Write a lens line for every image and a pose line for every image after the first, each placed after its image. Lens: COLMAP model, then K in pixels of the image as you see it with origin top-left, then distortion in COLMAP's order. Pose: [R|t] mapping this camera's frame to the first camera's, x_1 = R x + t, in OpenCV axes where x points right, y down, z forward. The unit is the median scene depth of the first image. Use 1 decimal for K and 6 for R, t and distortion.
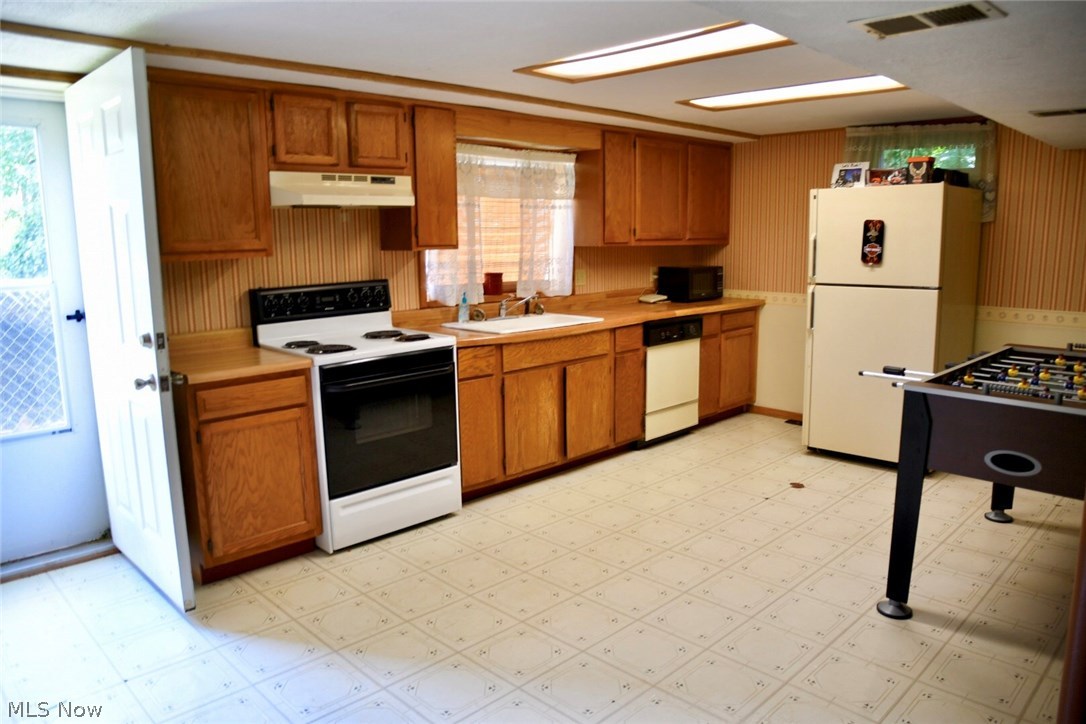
lens RADIAL K [[759.1, 0, 543.0], [0, 759.1, 362.0], [0, 0, 1]] dist [-0.123116, 0.072898]
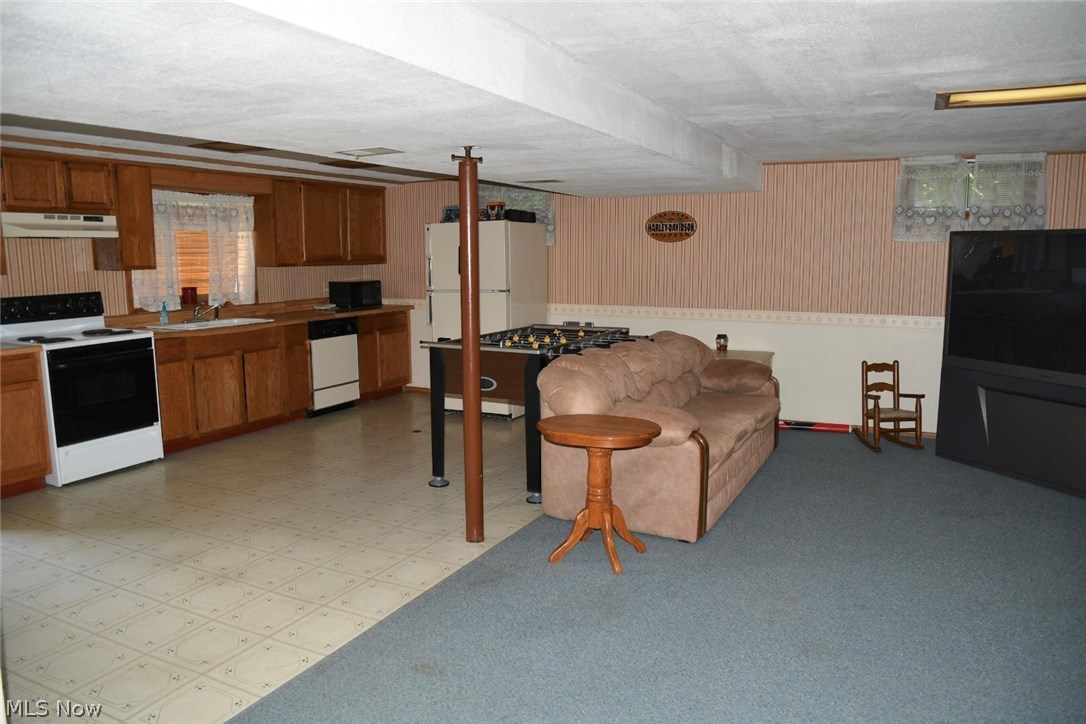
lens RADIAL K [[759.1, 0, 543.0], [0, 759.1, 362.0], [0, 0, 1]] dist [-0.123116, 0.072898]
pose [[0.946748, -0.039966, 0.319487, 0.108193], [0.049365, 0.998552, -0.021372, 0.074104], [-0.318170, 0.036005, 0.947350, -0.434323]]
